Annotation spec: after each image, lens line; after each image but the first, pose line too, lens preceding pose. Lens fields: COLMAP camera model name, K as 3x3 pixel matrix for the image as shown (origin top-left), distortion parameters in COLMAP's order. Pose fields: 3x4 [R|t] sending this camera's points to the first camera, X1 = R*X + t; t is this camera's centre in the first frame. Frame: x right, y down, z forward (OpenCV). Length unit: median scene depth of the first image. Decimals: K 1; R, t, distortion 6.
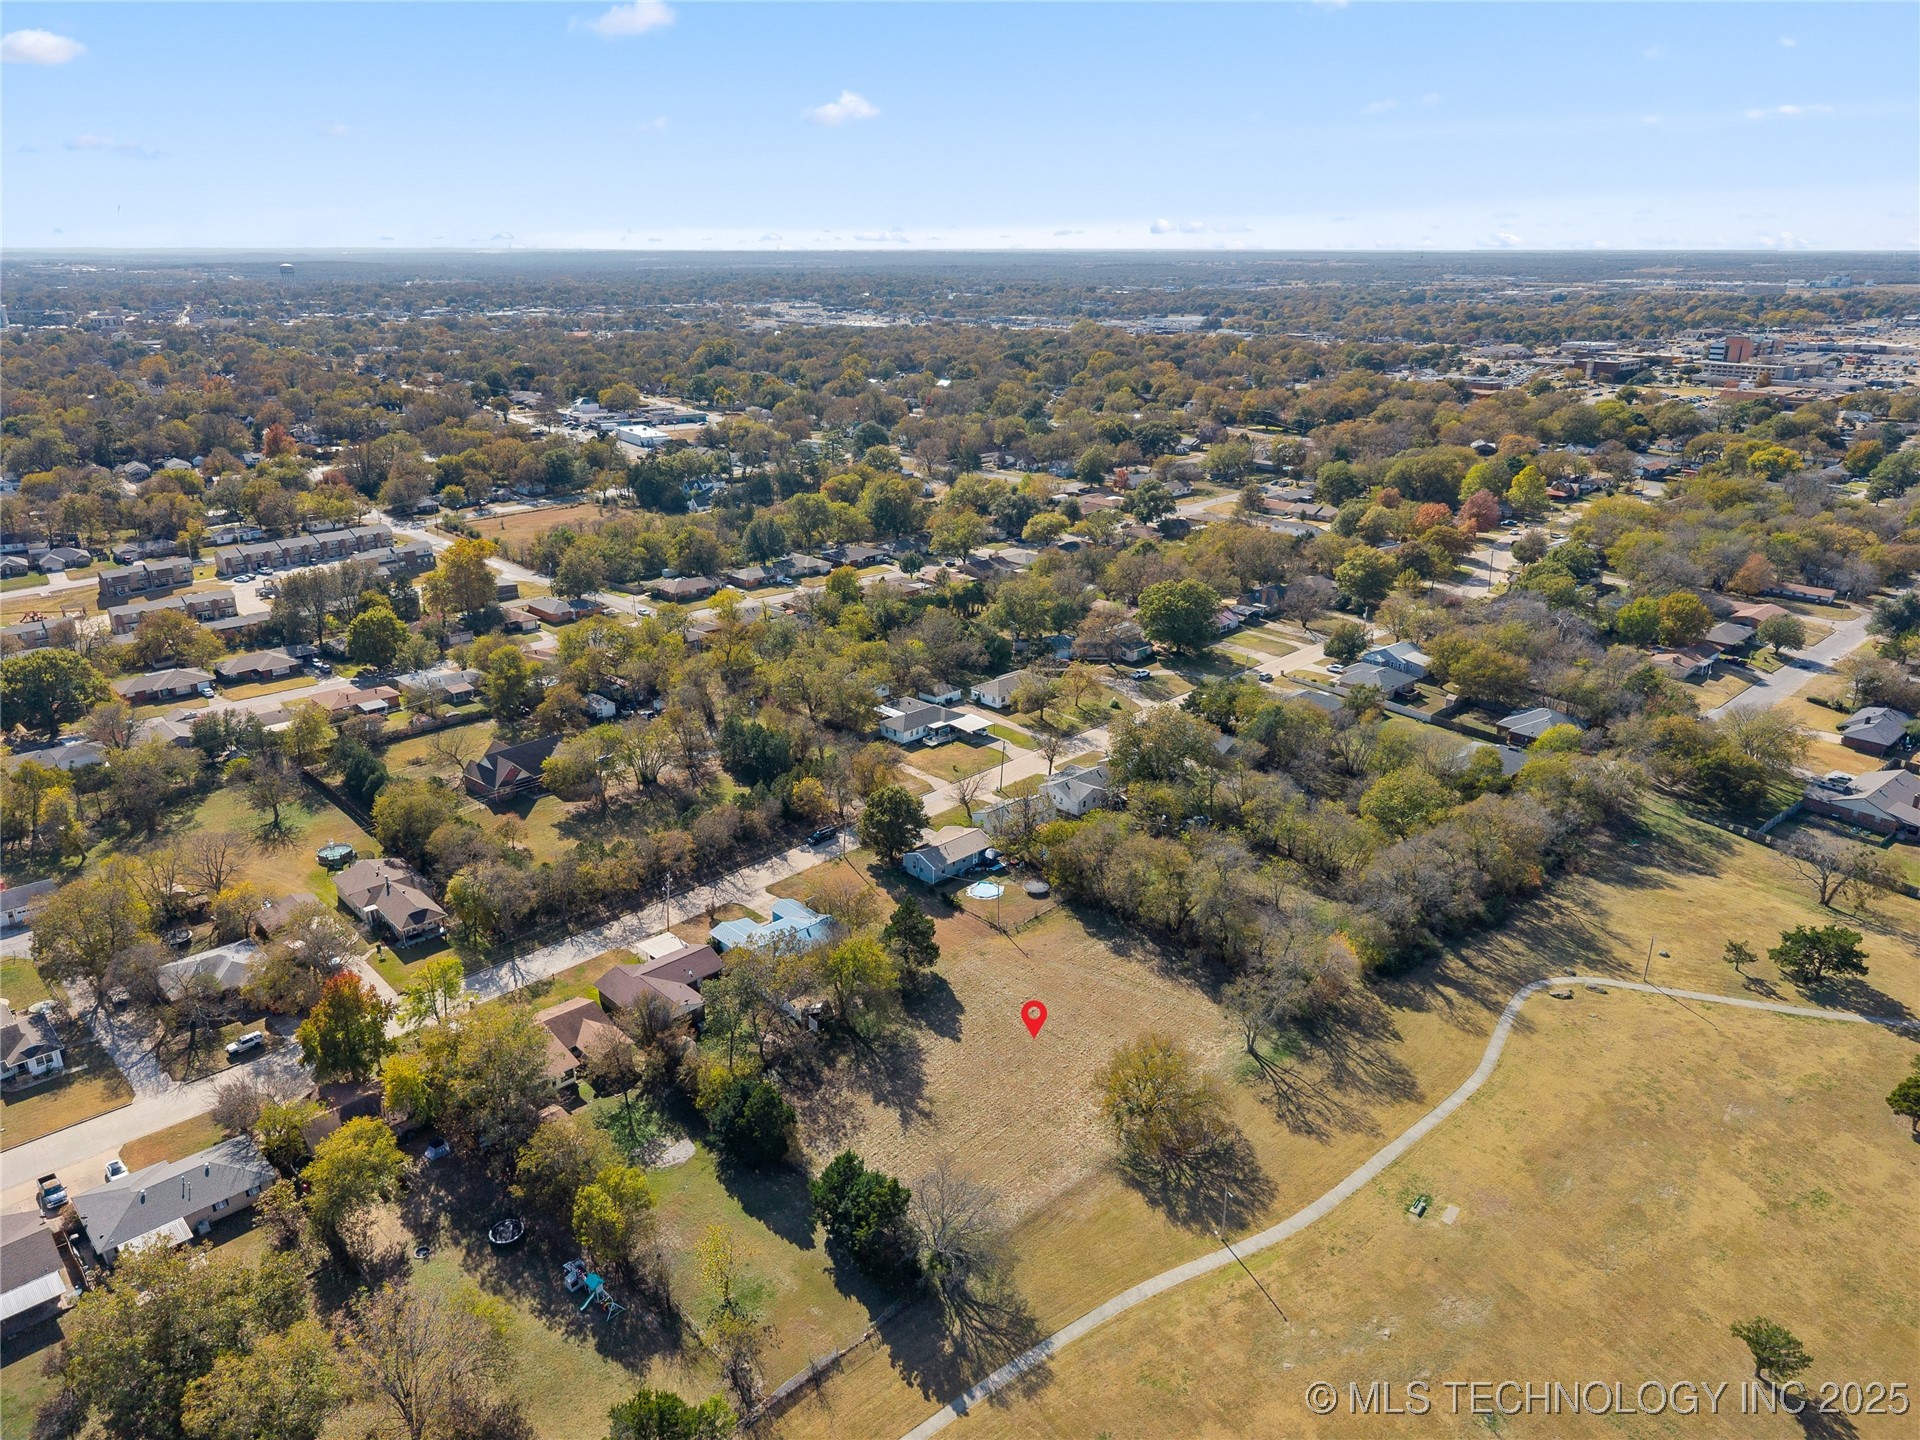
lens RADIAL K [[1303.4, 0, 960.0], [0, 1303.4, 720.0], [0, 0, 1]] dist [0.002481, 0.001957]
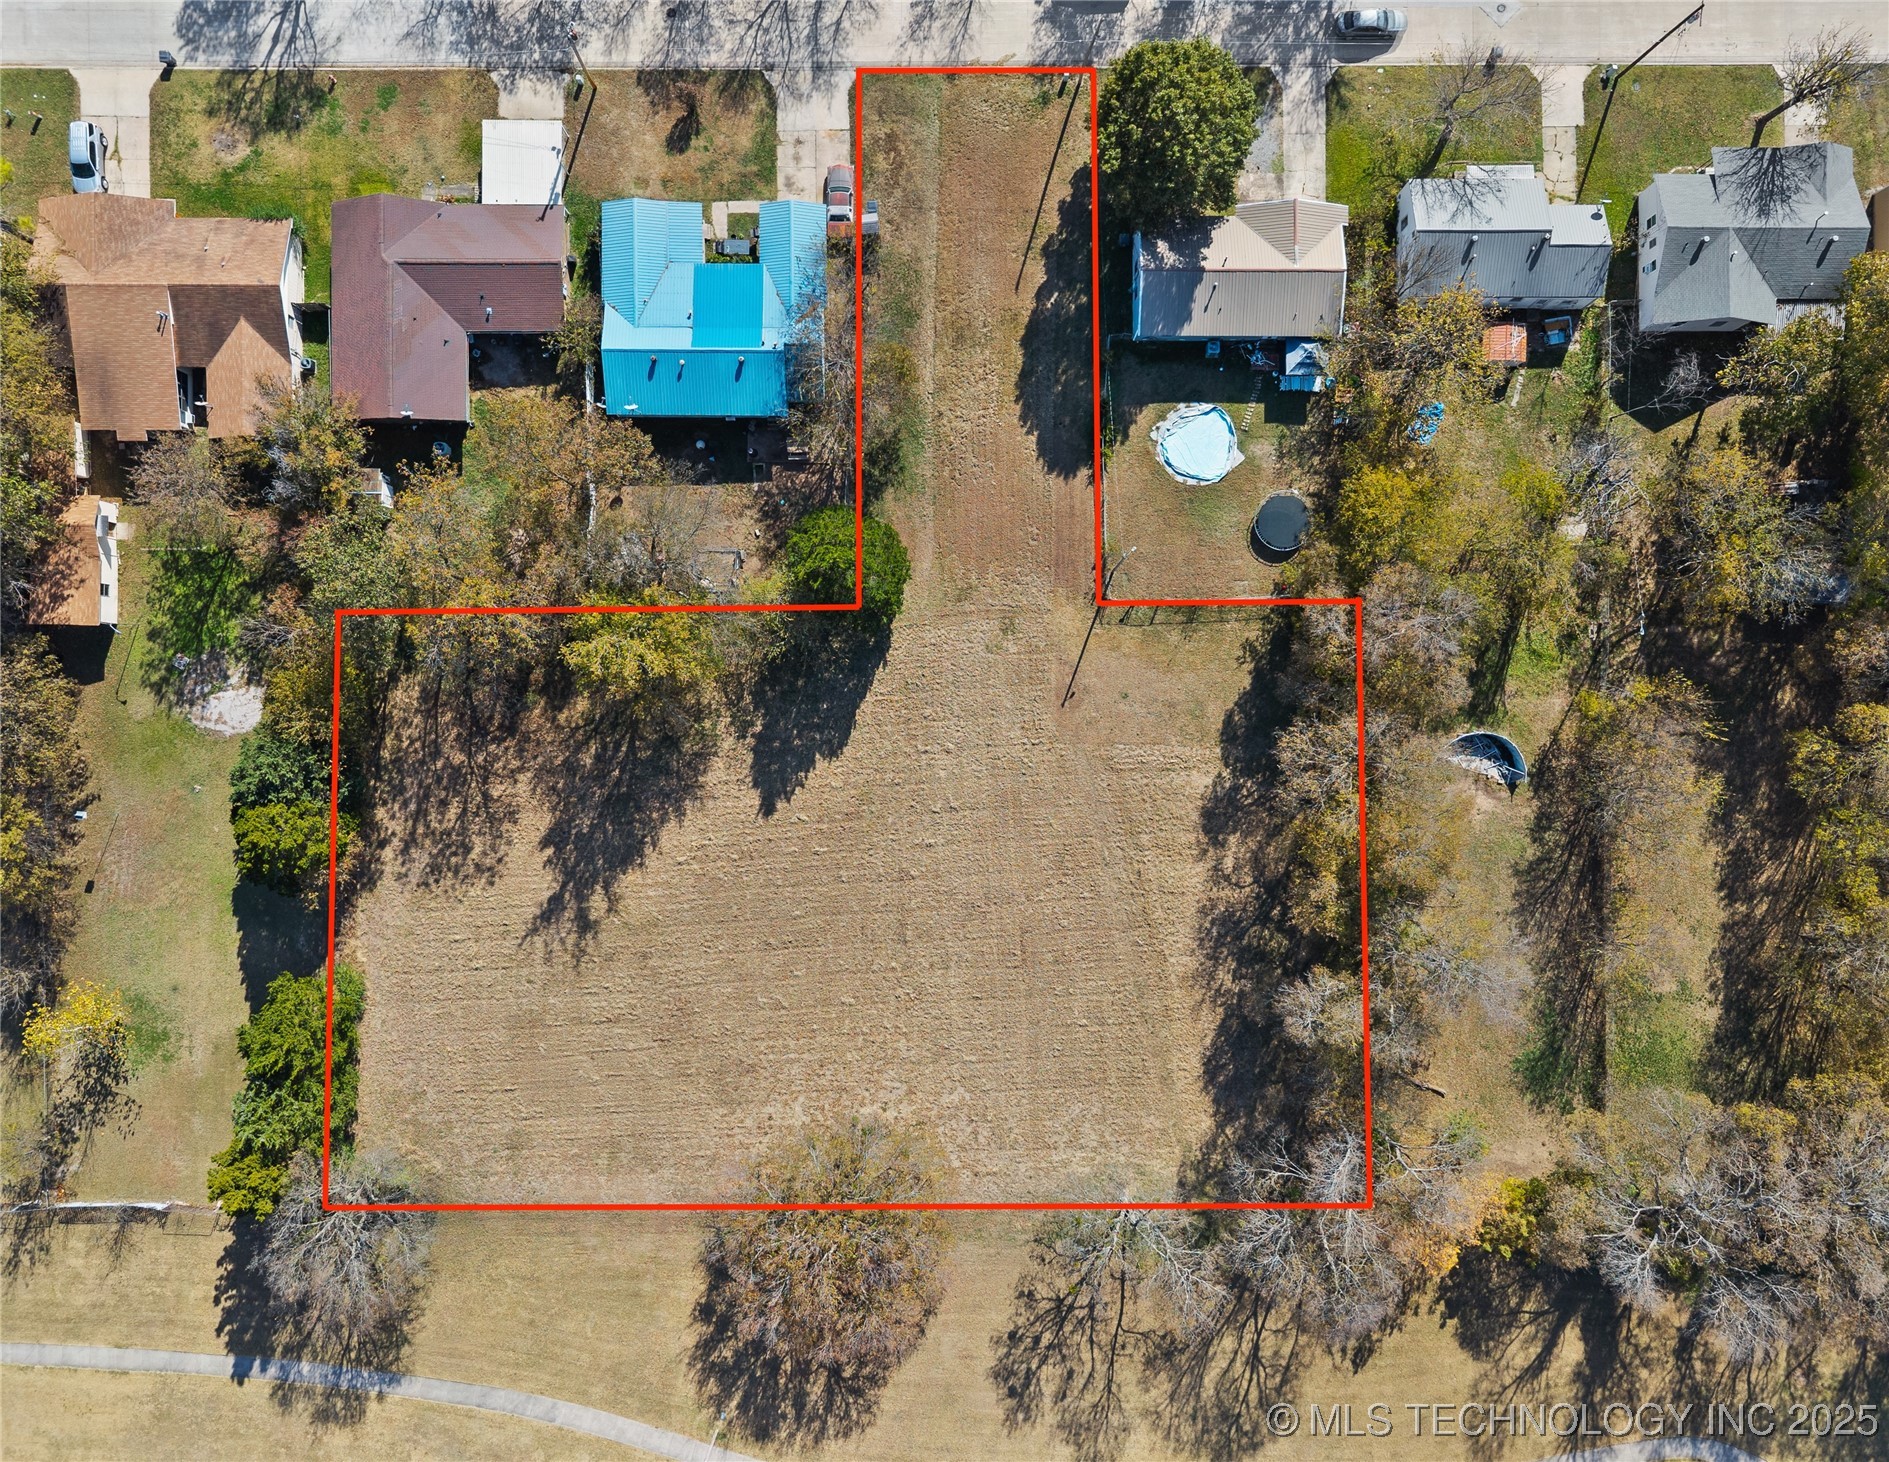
lens RADIAL K [[1382.5, 0, 944.5], [0, 1382.5, 731.0], [0, 0, 1]] dist [-0.002976, 0.002677]
pose [[0.723420, 0.690083, 0.021190, 0.017484], [-0.255758, 0.239353, 0.936642, -0.337461], [0.641289, -0.683005, 0.349647, 0.923382]]
